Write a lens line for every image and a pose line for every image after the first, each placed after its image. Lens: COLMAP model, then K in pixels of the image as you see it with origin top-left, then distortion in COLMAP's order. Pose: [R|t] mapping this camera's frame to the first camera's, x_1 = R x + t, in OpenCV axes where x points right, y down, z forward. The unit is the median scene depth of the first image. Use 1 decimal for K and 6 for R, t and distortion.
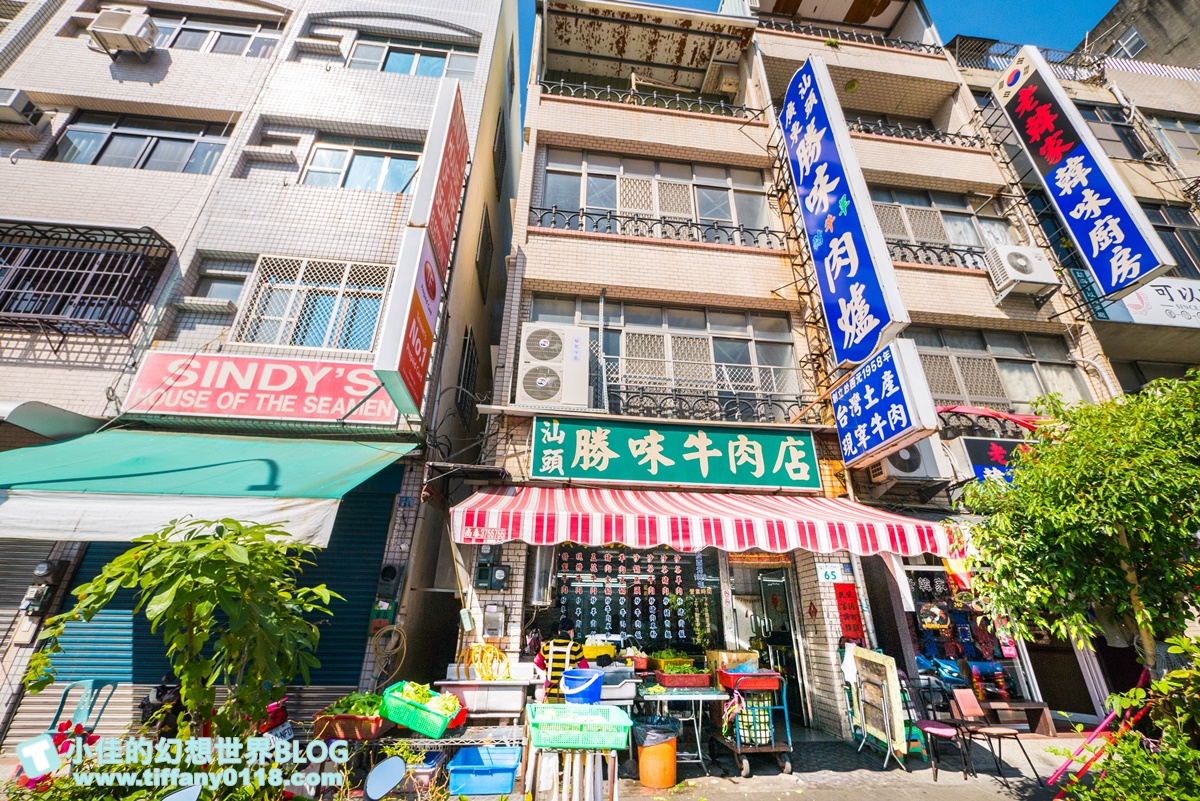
lens RADIAL K [[496.2, 0, 601.7], [0, 496.2, 398.3], [0, 0, 1]] dist [-0.008228, 0.000907]
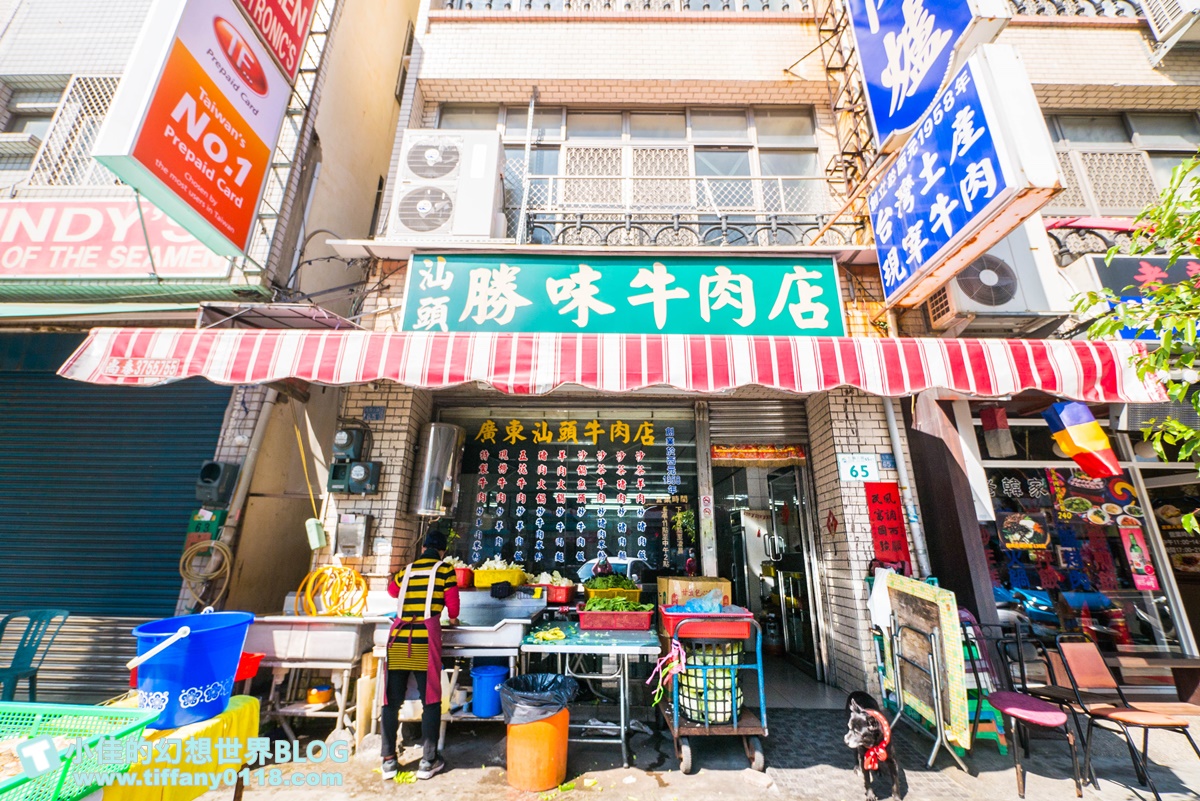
lens RADIAL K [[496.2, 0, 600.8], [0, 496.2, 399.4], [0, 0, 1]] dist [-0.008228, 0.000907]
pose [[0.992621, -0.034300, -0.116304, 0.203449], [0.048912, 0.990924, 0.125208, 0.166470], [0.110954, -0.129973, 0.985290, 0.328439]]
